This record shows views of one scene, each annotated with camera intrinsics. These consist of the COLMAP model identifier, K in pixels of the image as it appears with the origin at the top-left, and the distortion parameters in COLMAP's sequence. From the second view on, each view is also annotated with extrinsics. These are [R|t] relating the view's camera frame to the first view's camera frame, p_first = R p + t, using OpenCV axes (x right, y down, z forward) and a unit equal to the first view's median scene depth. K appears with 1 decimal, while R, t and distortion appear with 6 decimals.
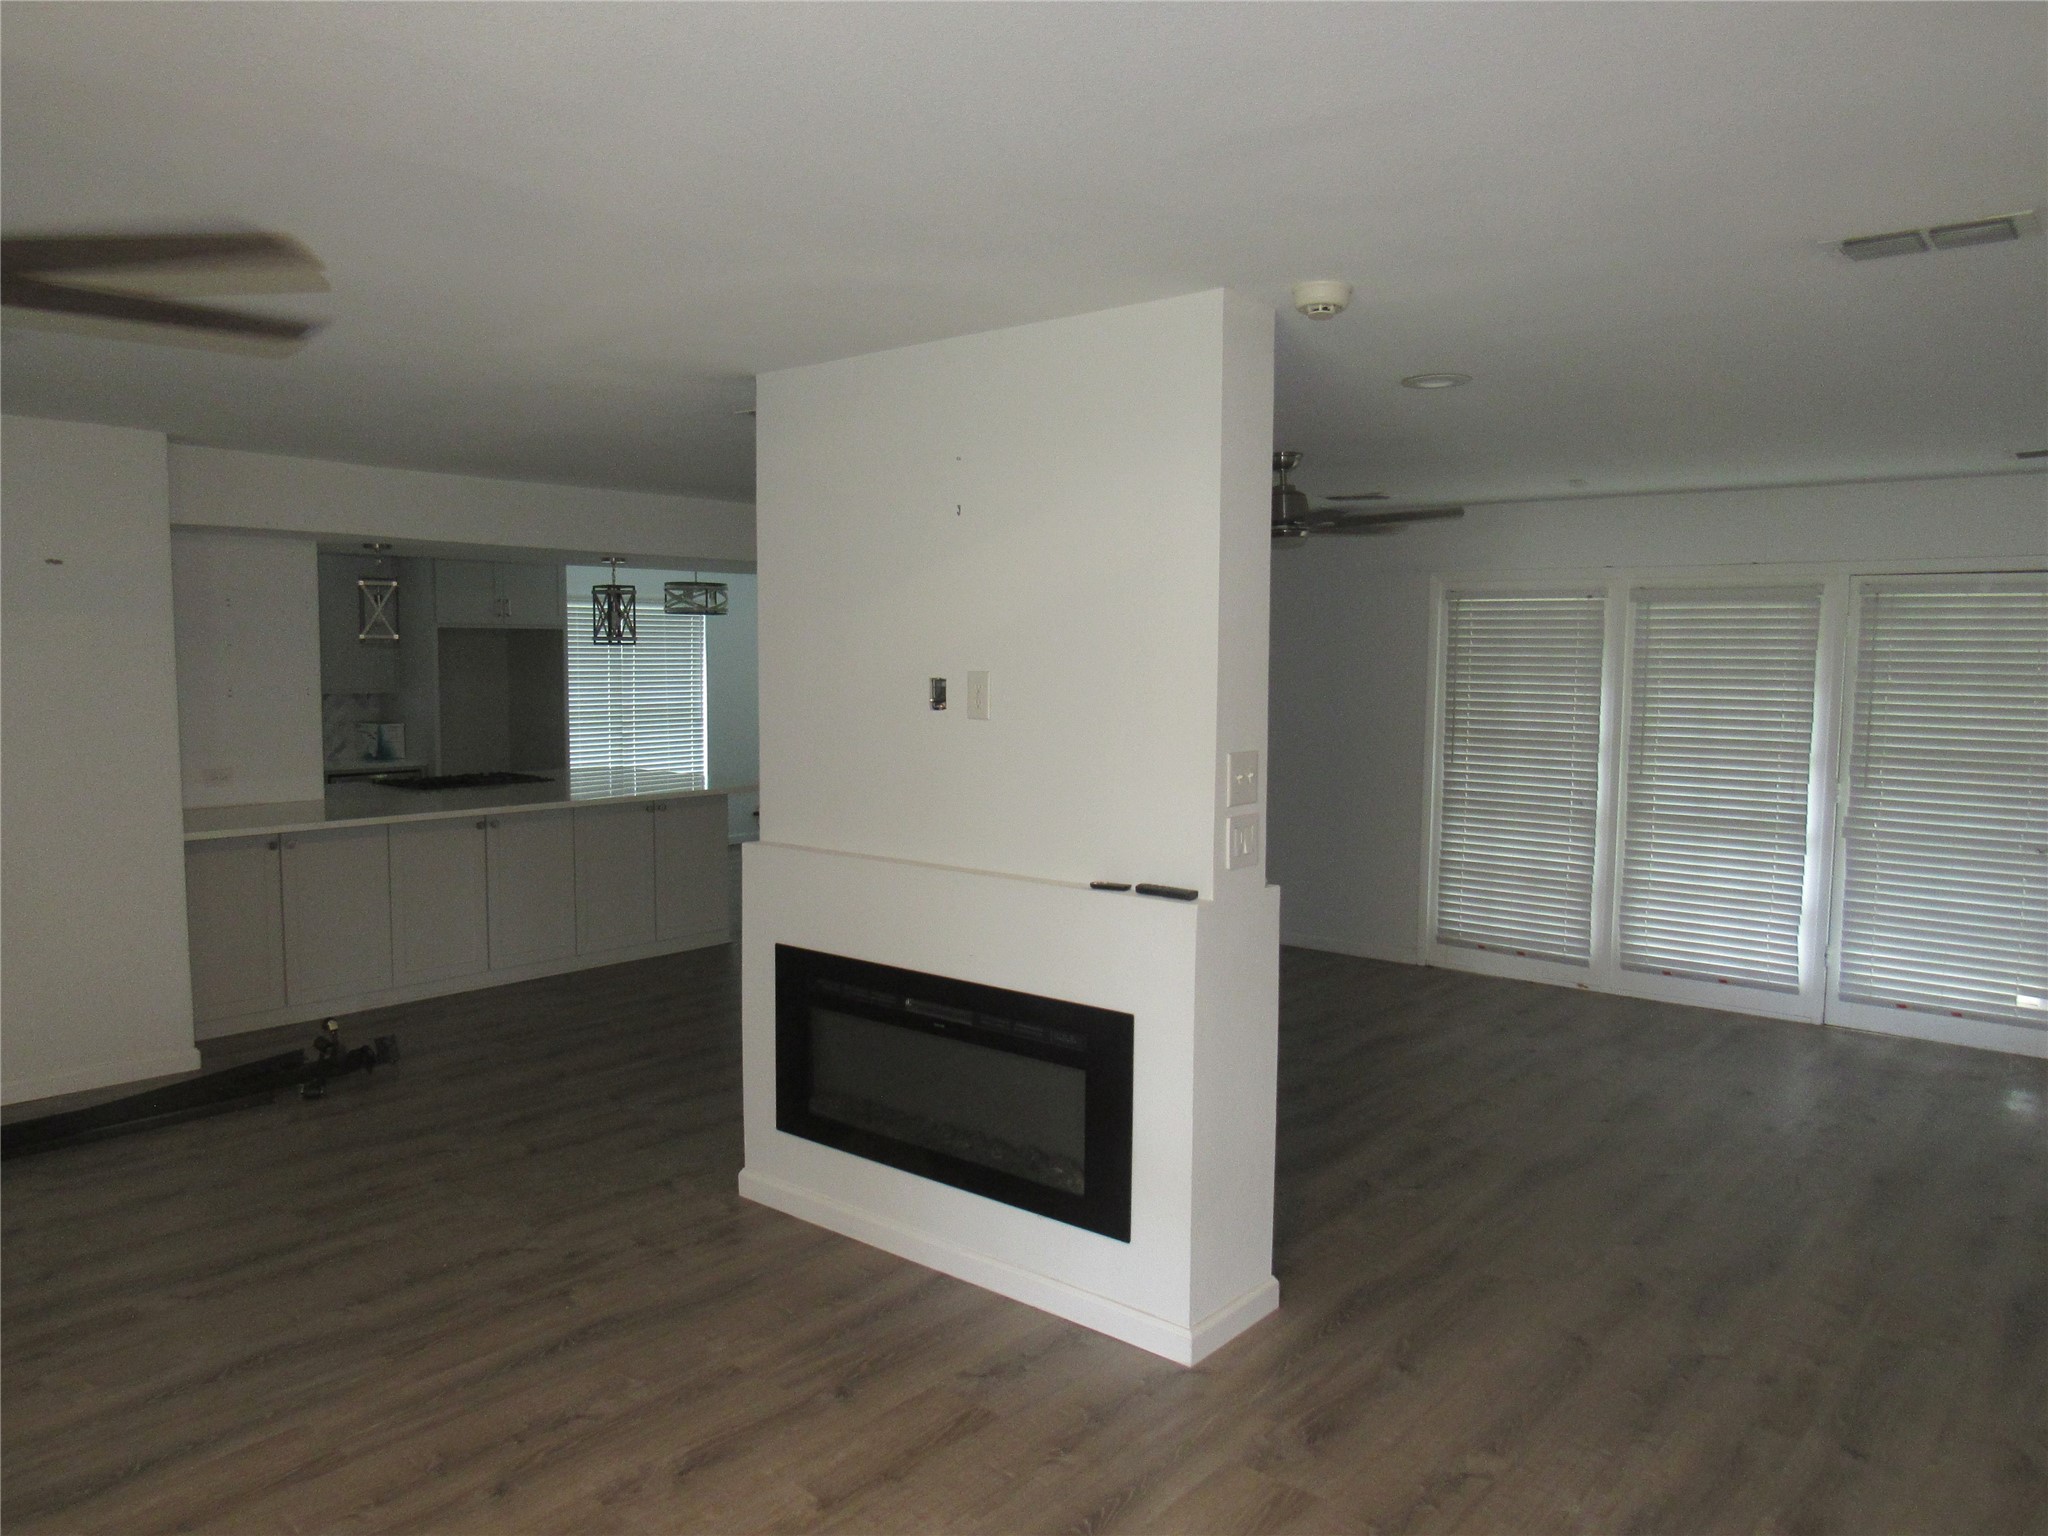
lens RADIAL K [[1460.5, 0, 1015.7], [0, 1460.5, 771.5], [0, 0, 1]] dist [-0.030555, 0.009063]
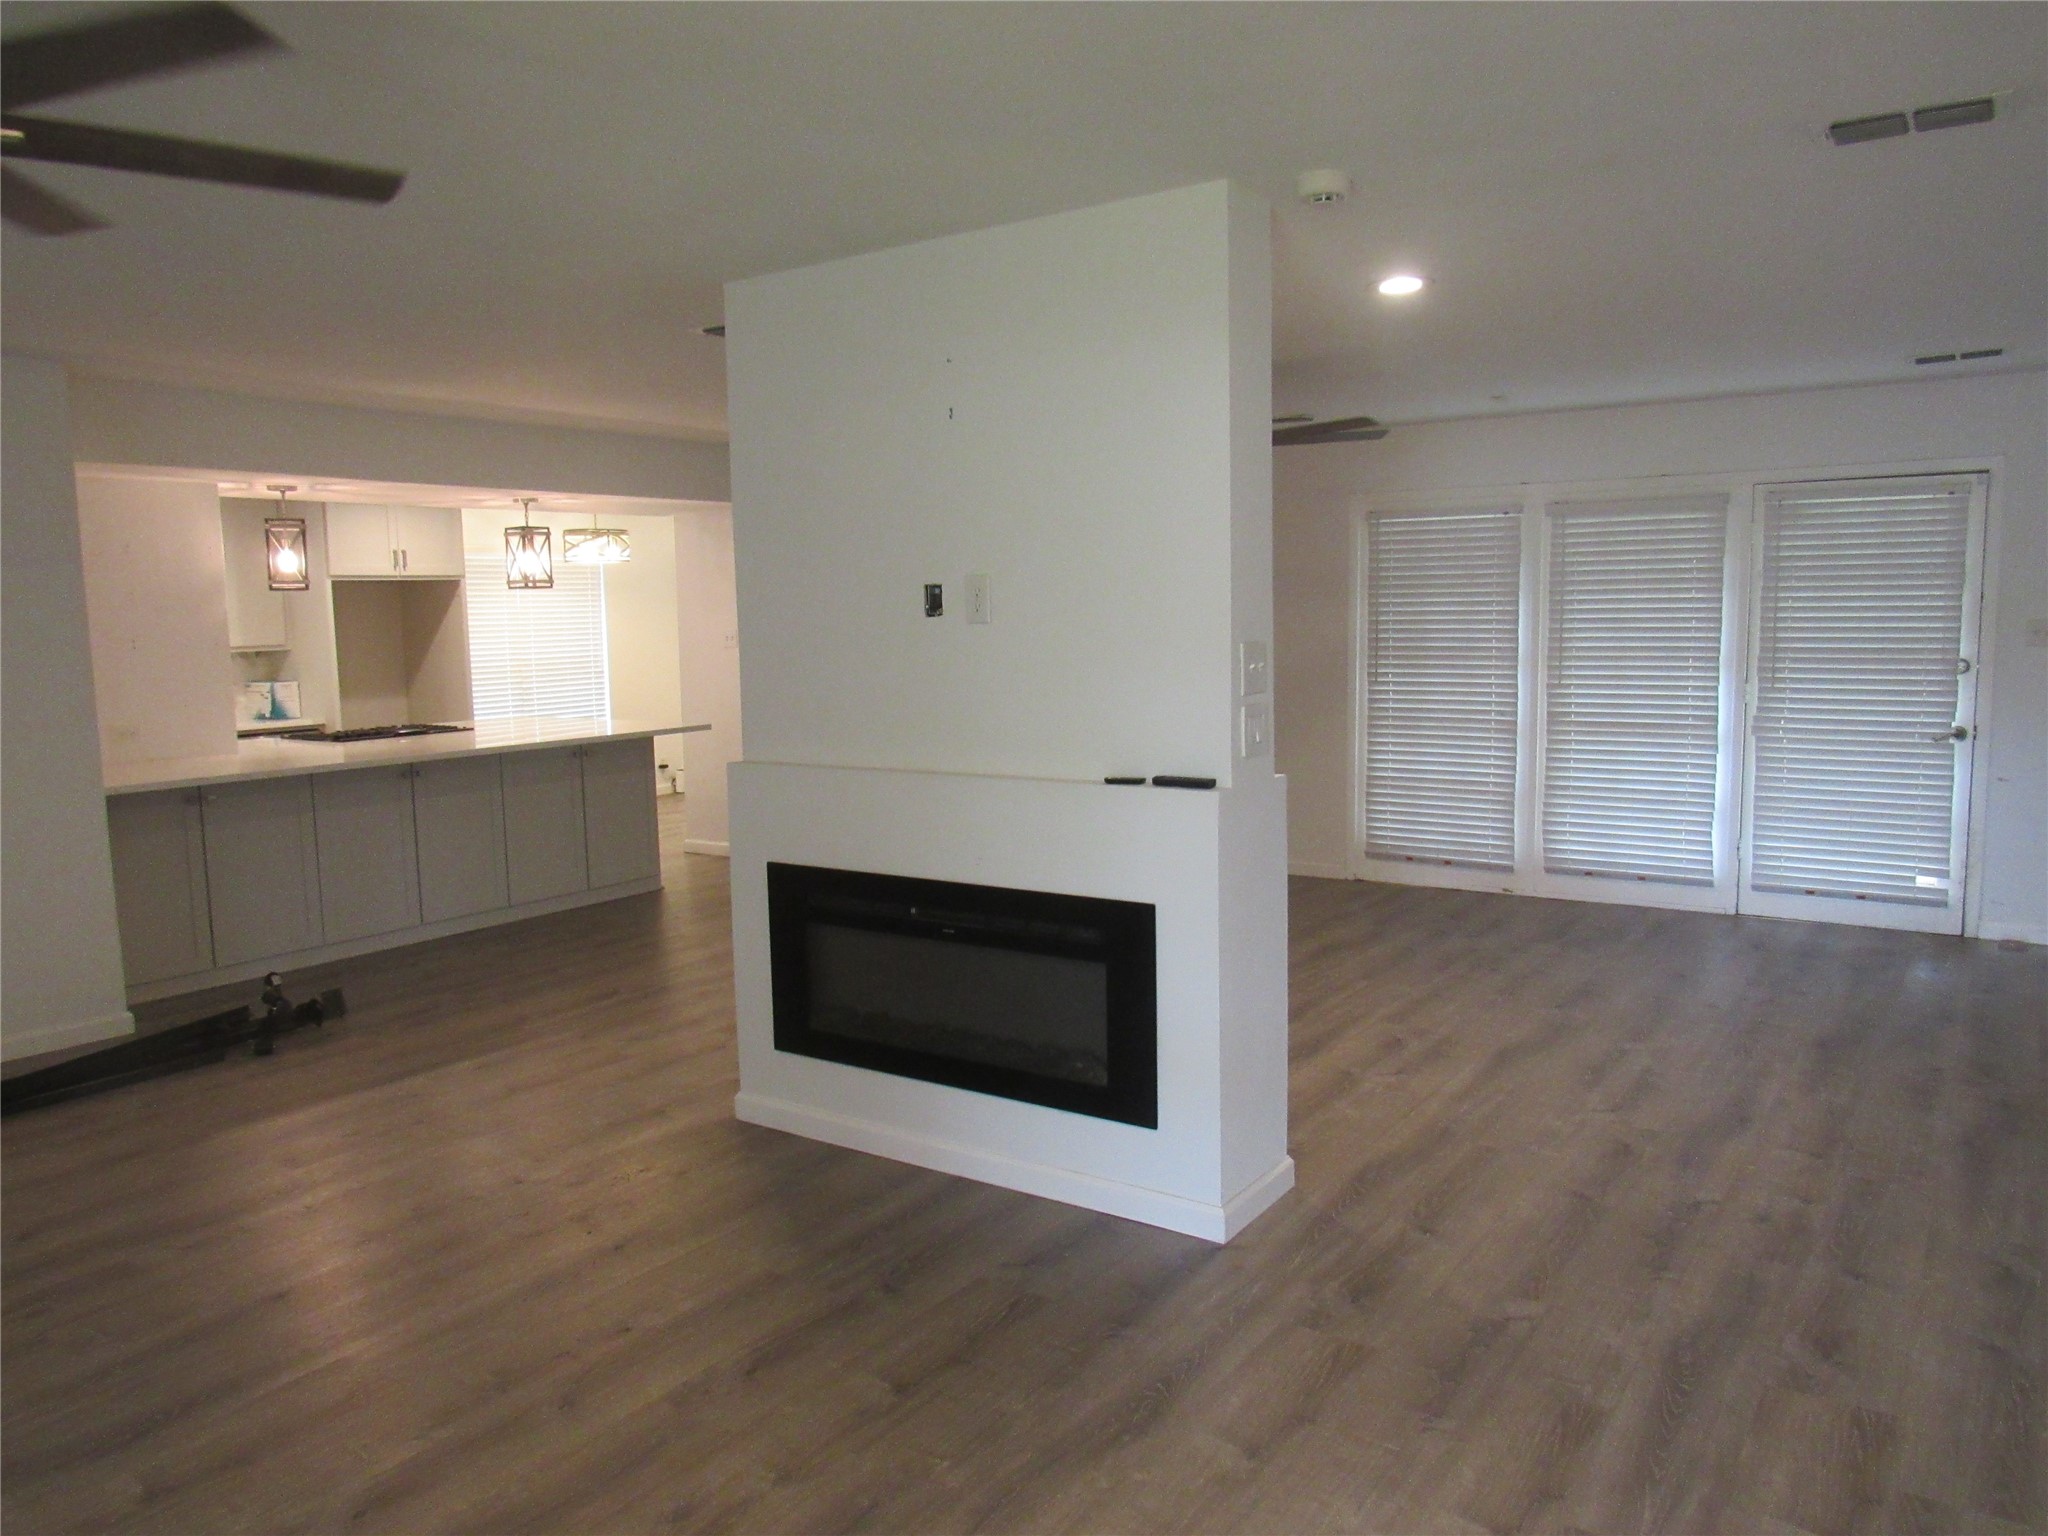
lens RADIAL K [[1460.5, 0, 1018.1], [0, 1460.5, 769.8], [0, 0, 1]] dist [-0.030555, 0.009063]
pose [[0.995309, -0.037376, 0.089239, -0.067288], [0.034851, 0.998951, 0.029691, 0.026407], [-0.090255, -0.026442, 0.995568, 0.000328]]
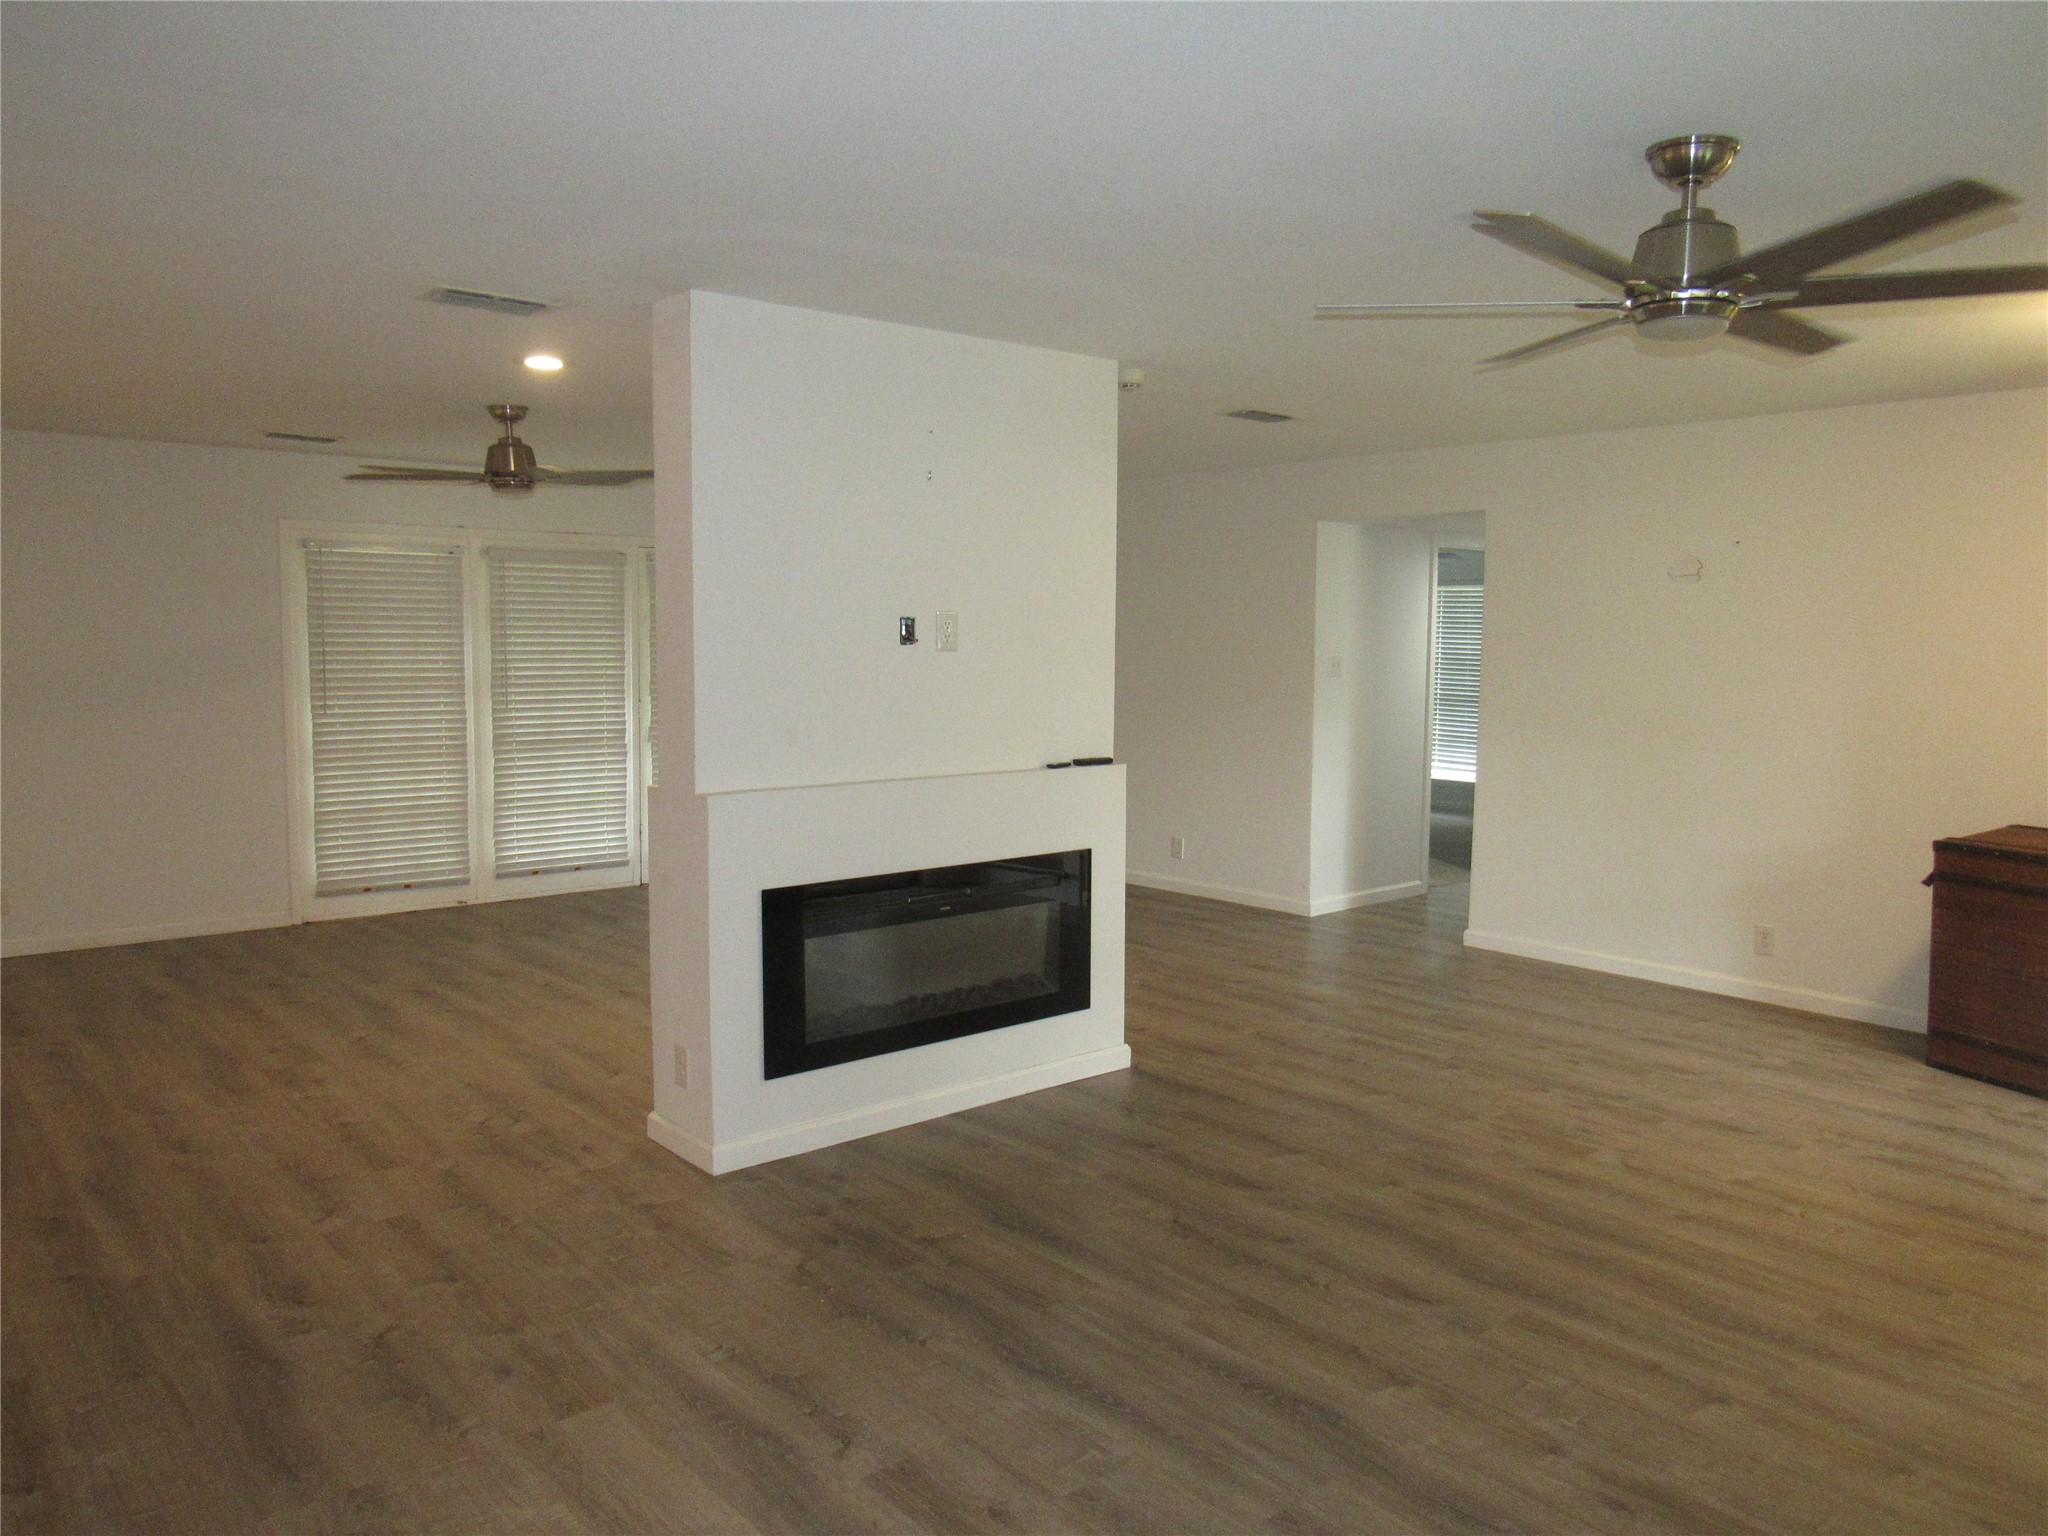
lens RADIAL K [[1460.5, 0, 1022.1], [0, 1460.5, 775.4], [0, 0, 1]] dist [-0.030555, 0.009063]
pose [[0.163447, -0.102998, 0.981161, -0.896461], [0.073804, 0.993025, 0.091949, -0.029141], [-0.983788, 0.057385, 0.169908, 0.543614]]
